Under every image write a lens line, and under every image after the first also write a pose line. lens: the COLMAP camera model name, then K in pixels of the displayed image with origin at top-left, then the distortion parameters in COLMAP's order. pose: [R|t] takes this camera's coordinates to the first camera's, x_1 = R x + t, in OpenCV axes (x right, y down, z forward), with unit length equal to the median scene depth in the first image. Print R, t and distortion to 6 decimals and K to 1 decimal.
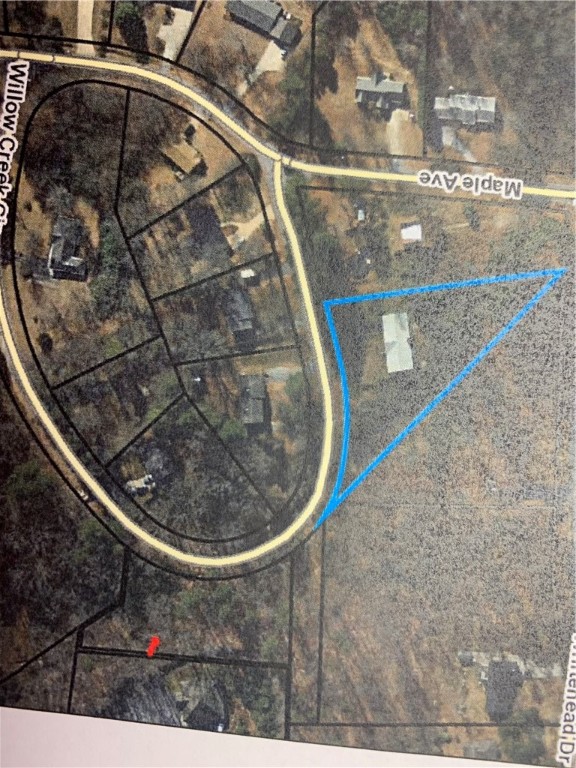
lens RADIAL K [[582.1, 0, 287.1], [0, 582.1, 385.5], [0, 0, 1]] dist [-0.000894, -0.020684]
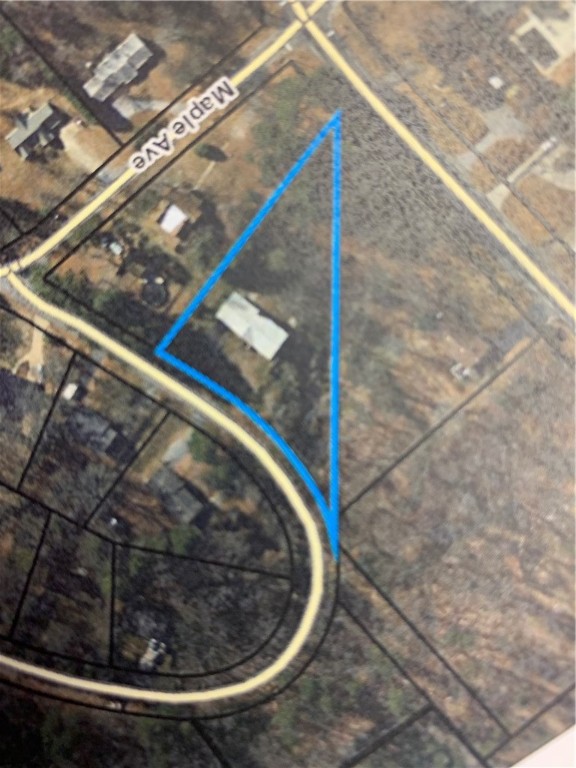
lens RADIAL K [[582.1, 0, 289.2], [0, 582.1, 384.5], [0, 0, 1]] dist [-0.000894, -0.020684]
pose [[0.708599, -0.682733, 0.178220, 0.017206], [0.690634, 0.722835, 0.023121, 0.003023], [-0.144609, 0.106701, 0.983719, 0.138769]]
